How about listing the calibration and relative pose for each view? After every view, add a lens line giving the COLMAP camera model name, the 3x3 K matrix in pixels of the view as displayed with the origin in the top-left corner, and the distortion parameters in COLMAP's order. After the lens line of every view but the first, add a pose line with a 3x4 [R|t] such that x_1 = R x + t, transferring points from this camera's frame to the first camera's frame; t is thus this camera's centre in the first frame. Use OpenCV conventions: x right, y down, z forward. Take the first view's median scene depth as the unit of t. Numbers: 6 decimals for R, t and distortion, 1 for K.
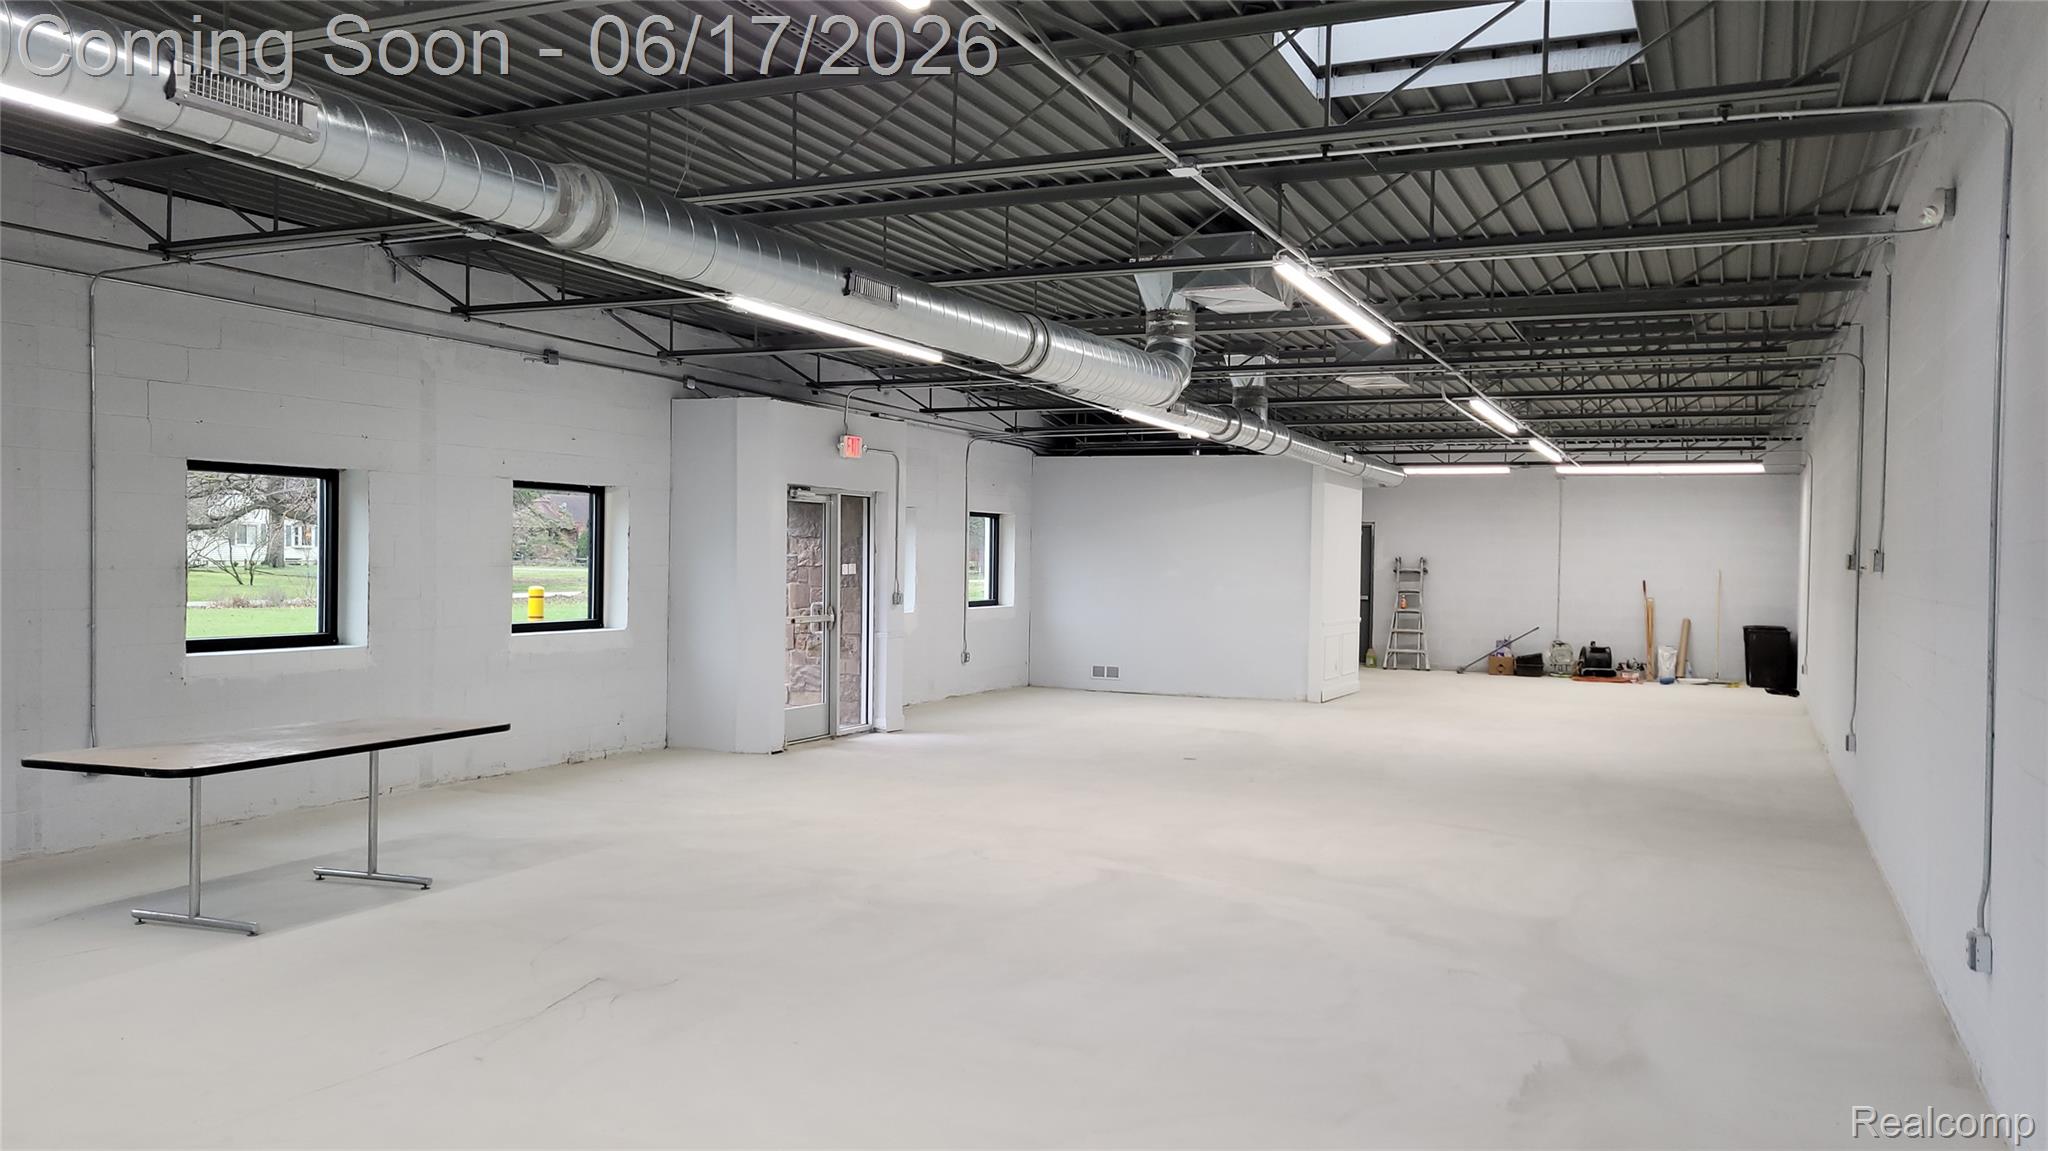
lens RADIAL K [[1553.5, 0, 1032.1], [0, 1553.5, 588.4], [0, 0, 1]] dist [0.053529, -0.022266]
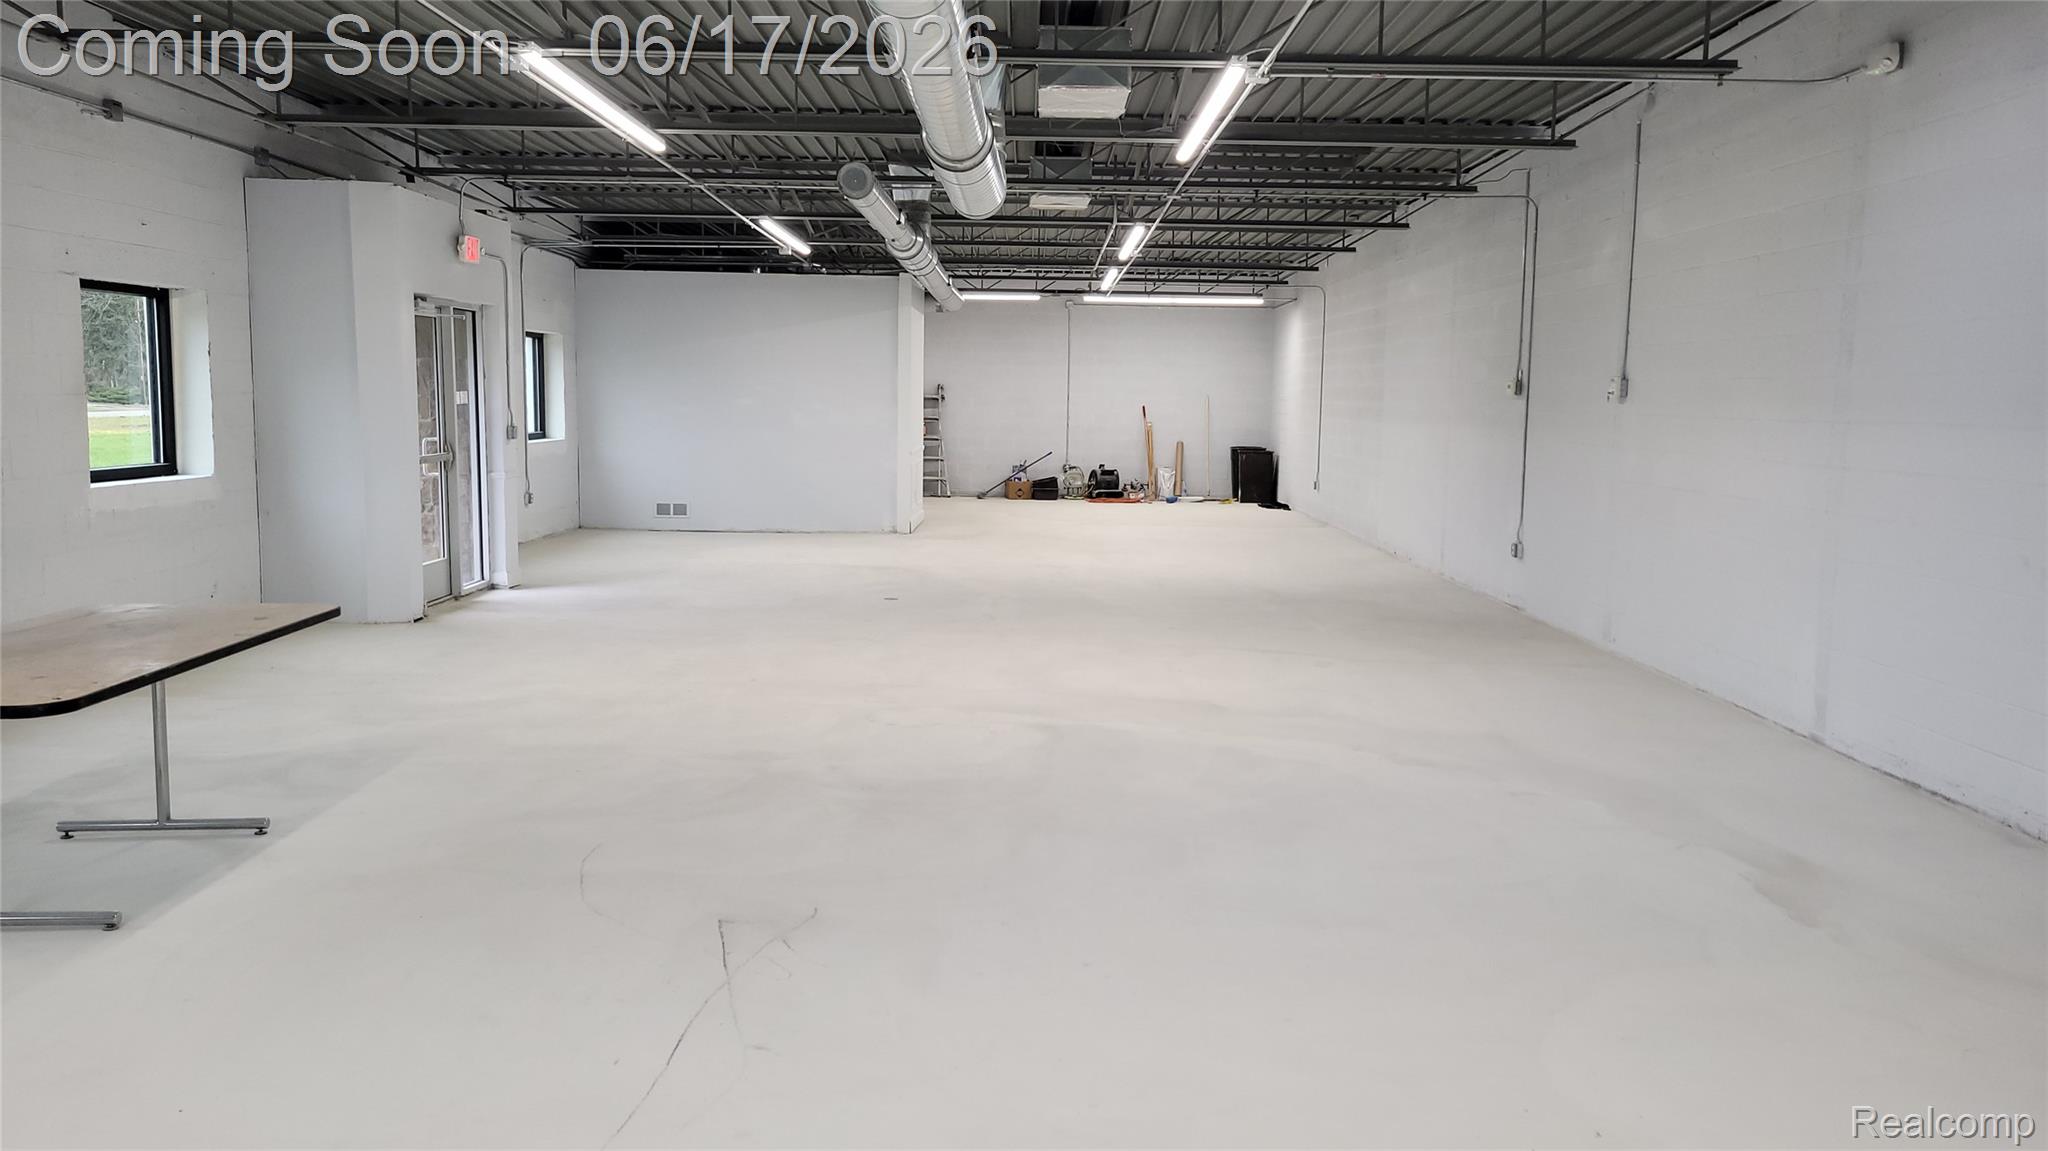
lens RADIAL K [[1553.5, 0, 1040.4], [0, 1553.5, 585.7], [0, 0, 1]] dist [0.053529, -0.022266]
pose [[0.911659, -0.053709, 0.407422, -0.131403], [0.008933, 0.993778, 0.111018, -0.001964], [-0.410850, -0.097571, 0.906467, 0.067758]]
